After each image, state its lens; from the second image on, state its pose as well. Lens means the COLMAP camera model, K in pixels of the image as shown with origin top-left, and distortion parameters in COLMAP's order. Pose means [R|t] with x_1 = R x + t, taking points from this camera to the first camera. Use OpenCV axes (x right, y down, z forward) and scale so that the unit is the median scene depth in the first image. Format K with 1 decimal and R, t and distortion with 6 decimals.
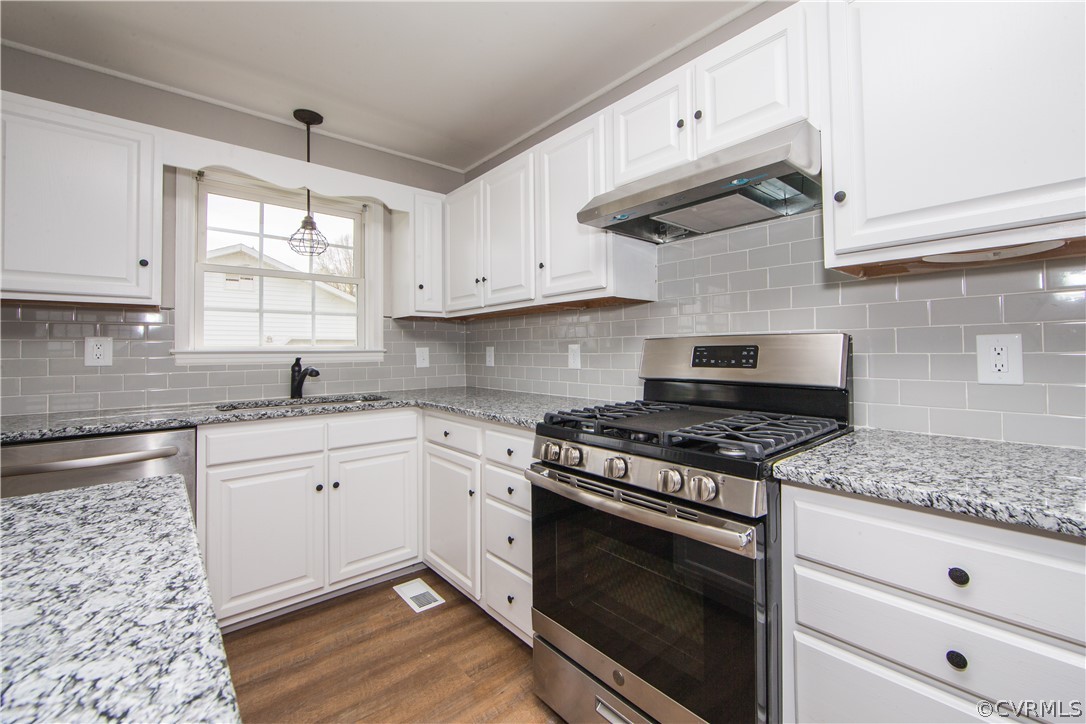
lens RADIAL K [[452.8, 0, 571.5], [0, 452.8, 340.4], [0, 0, 1]] dist [-0.014642, 0.000897]
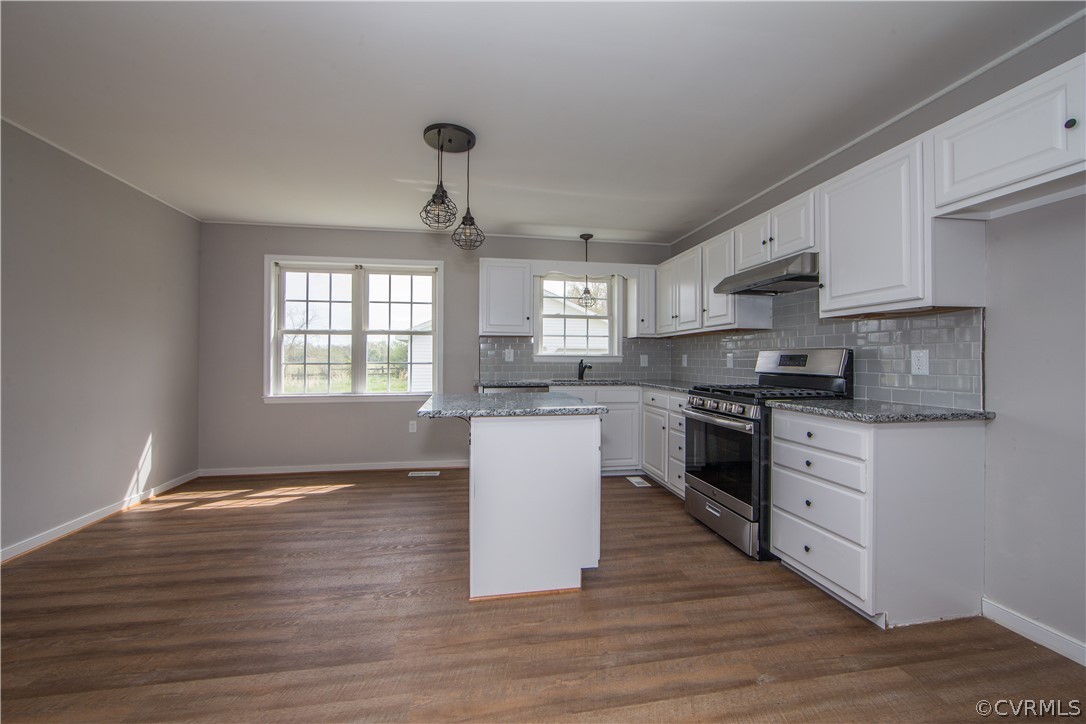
lens RADIAL K [[438.2, 0, 546.5], [0, 438.2, 356.6], [0, 0, 1]] dist [-0.015626, 0.002590]
pose [[0.845539, 0.010879, -0.533803, 0.360789], [-0.001666, 0.999841, 0.017739, -0.009145], [0.533912, -0.014110, 0.845423, -0.883621]]
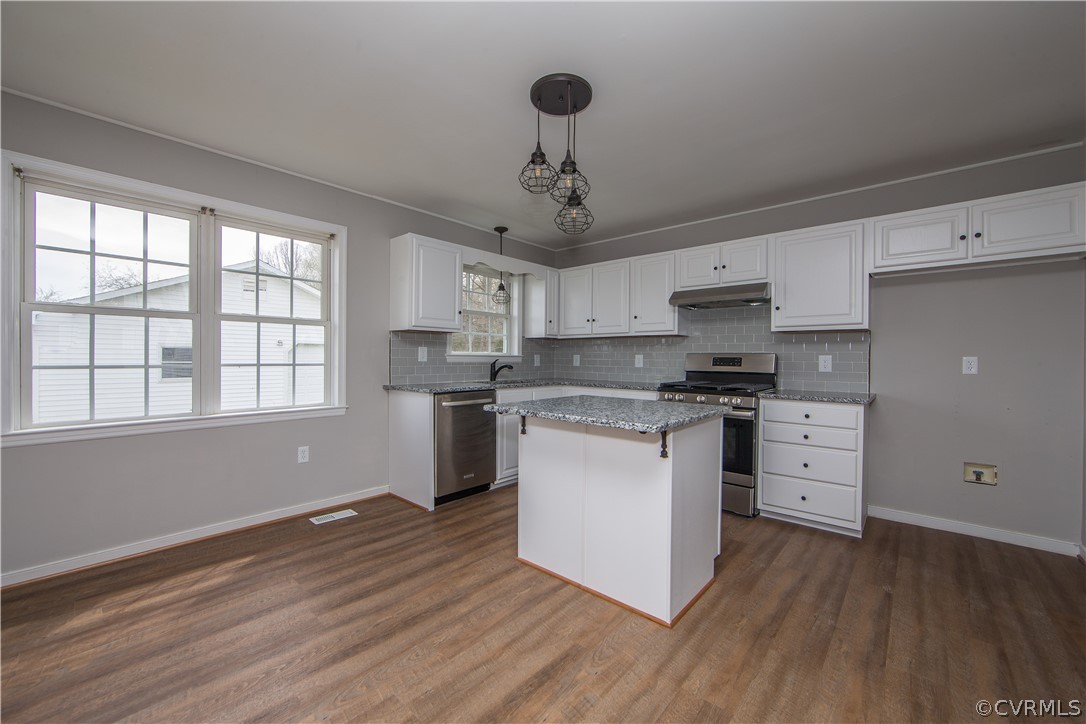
lens RADIAL K [[438.2, 0, 546.6], [0, 438.2, 356.5], [0, 0, 1]] dist [-0.015626, 0.002590]
pose [[0.993225, 0.019049, 0.114638, -0.740910], [-0.021217, 0.999618, 0.017729, -0.010960], [-0.114257, -0.020041, 0.993249, -1.012573]]
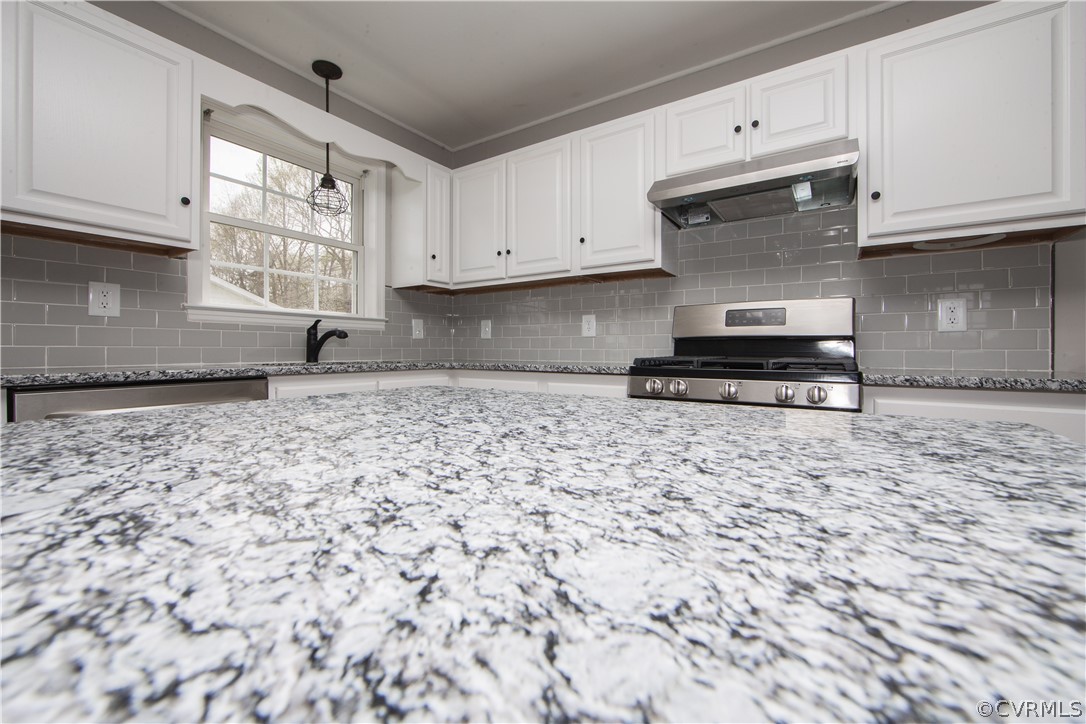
lens RADIAL K [[438.2, 0, 557.5], [0, 438.2, 349.3], [0, 0, 1]] dist [-0.015626, 0.002590]
pose [[0.966522, 0.011541, 0.256325, -0.423851], [-0.016630, 0.999705, 0.017695, 0.092701], [-0.256046, -0.021366, 0.966429, -0.044223]]
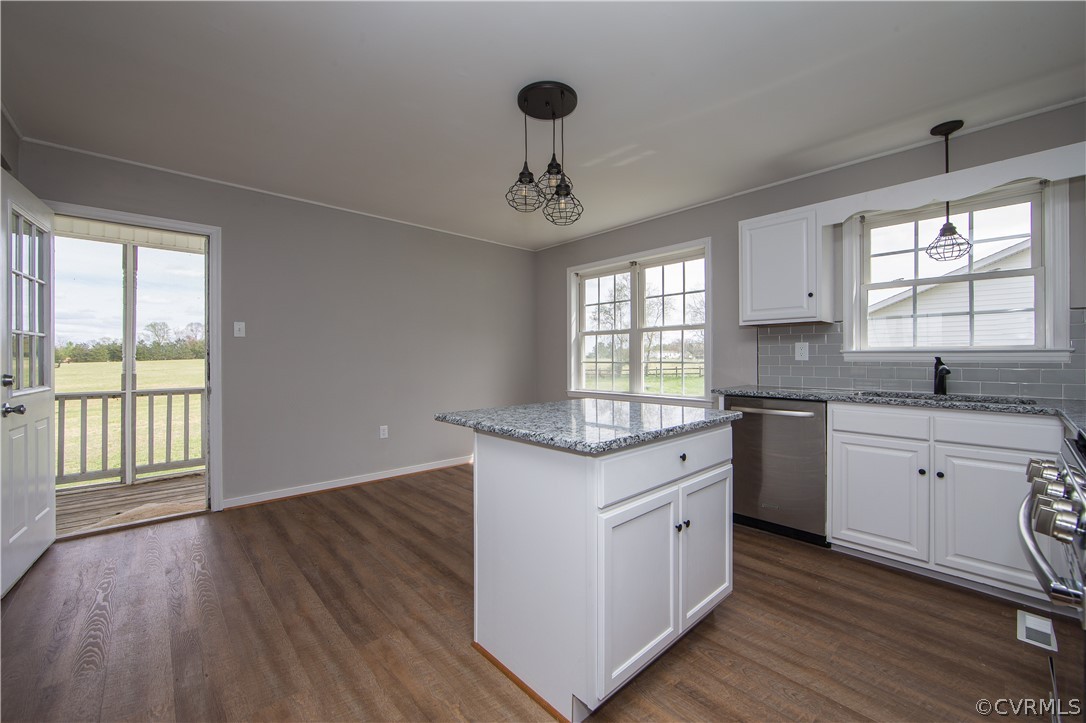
lens RADIAL K [[438.2, 0, 540.5], [0, 438.2, 355.4], [0, 0, 1]] dist [-0.015626, 0.002590]
pose [[-0.009430, 0.008522, -0.999919, 0.540819], [0.025119, 0.999650, 0.008283, 0.002432], [0.999640, -0.025039, -0.009641, 0.062192]]
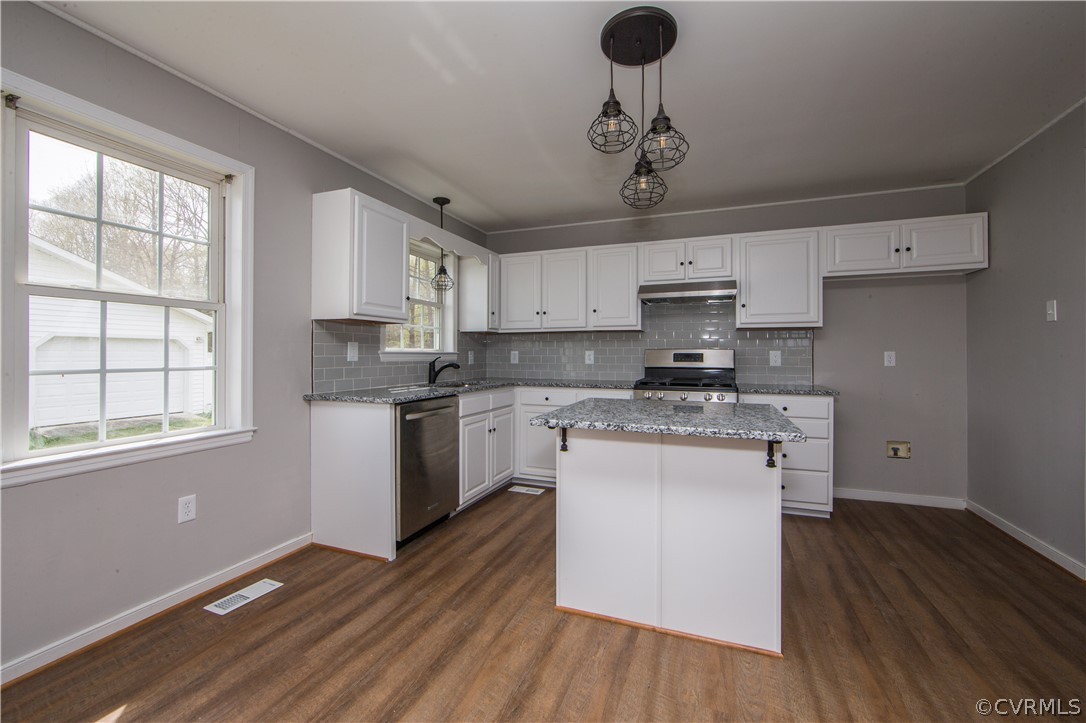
lens RADIAL K [[438.2, 0, 559.8], [0, 438.2, 350.9], [0, 0, 1]] dist [-0.015626, 0.002590]
pose [[0.884020, 0.015390, 0.467196, -1.142663], [-0.020865, 0.999761, 0.006546, -0.001340], [-0.466984, -0.015535, 0.884129, -0.641811]]
